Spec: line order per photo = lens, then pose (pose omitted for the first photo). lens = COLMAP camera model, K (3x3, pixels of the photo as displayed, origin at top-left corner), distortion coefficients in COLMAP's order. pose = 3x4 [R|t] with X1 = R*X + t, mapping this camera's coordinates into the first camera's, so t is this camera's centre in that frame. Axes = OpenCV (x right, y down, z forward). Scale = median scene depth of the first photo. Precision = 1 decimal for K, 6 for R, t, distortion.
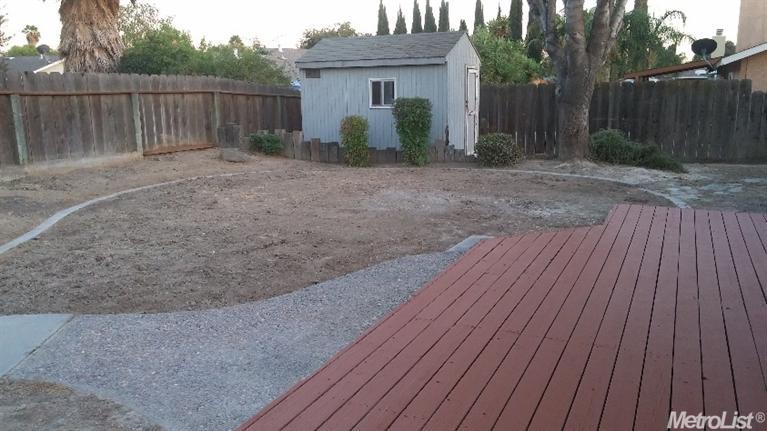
lens RADIAL K [[665.3, 0, 384.1], [0, 665.3, 215.5], [0, 0, 1]] dist [0.110251, -0.094803]
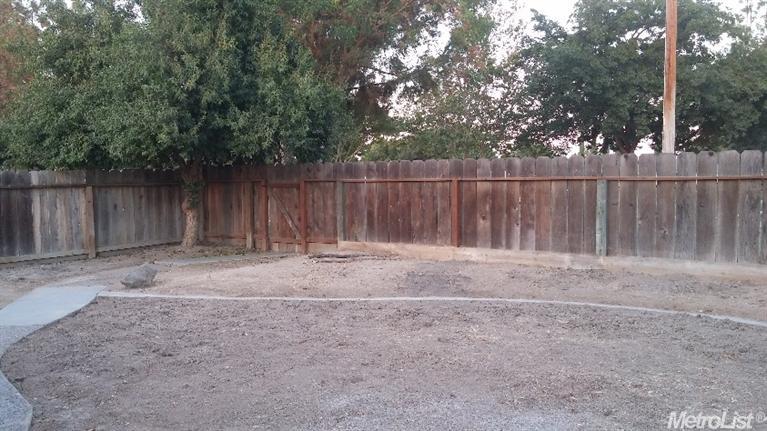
lens RADIAL K [[665.3, 0, 383.1], [0, 665.3, 215.4], [0, 0, 1]] dist [0.110251, -0.094803]
pose [[-0.212934, 0.075073, -0.974178, 0.374553], [-0.164497, 0.980057, 0.111482, -0.165094], [0.963120, 0.183987, -0.196338, 0.810950]]
